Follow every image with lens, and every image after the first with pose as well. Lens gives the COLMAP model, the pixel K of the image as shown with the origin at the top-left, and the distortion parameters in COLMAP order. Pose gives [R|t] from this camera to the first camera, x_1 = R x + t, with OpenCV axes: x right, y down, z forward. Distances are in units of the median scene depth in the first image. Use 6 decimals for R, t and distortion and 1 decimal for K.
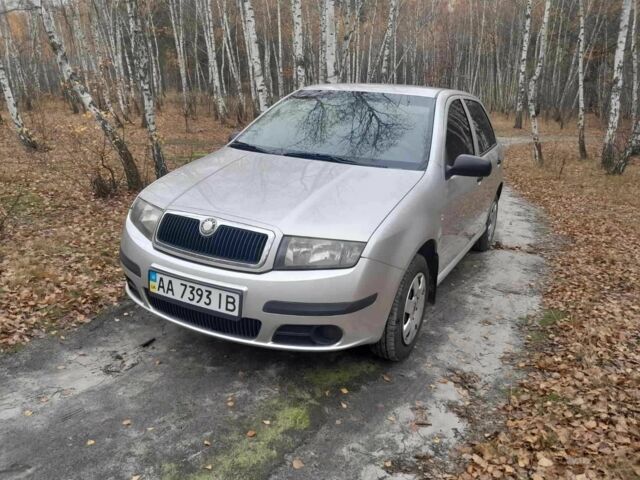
lens RADIAL K [[500.1, 0, 323.1], [0, 500.1, 240.1], [0, 0, 1]] dist [0.000290, -0.003238]
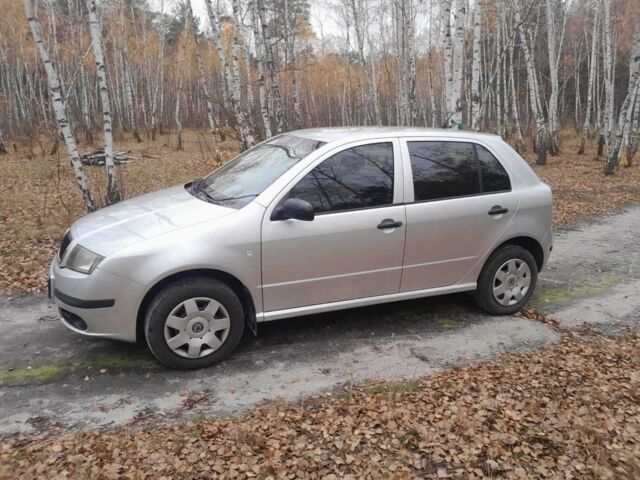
lens RADIAL K [[500.1, 0, 323.1], [0, 500.1, 240.1], [0, 0, 1]] dist [0.000290, -0.003238]
pose [[0.773723, 0.114628, -0.623067, 1.237009], [-0.151134, 0.988496, -0.005820, -0.109275], [0.615232, 0.098669, 0.782147, 0.306099]]
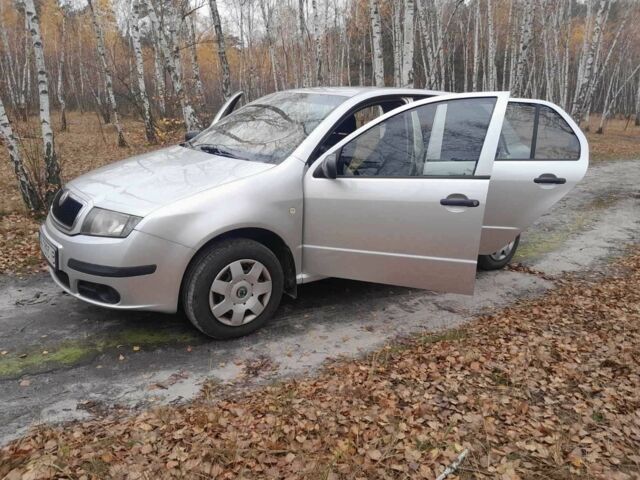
lens RADIAL K [[500.1, 0, 323.1], [0, 500.1, 240.1], [0, 0, 1]] dist [0.000290, -0.003238]
pose [[0.899799, 0.092830, -0.426315, 0.882905], [-0.108006, 0.994084, -0.011502, 0.023323], [0.422725, 0.056394, 0.904501, 0.133851]]
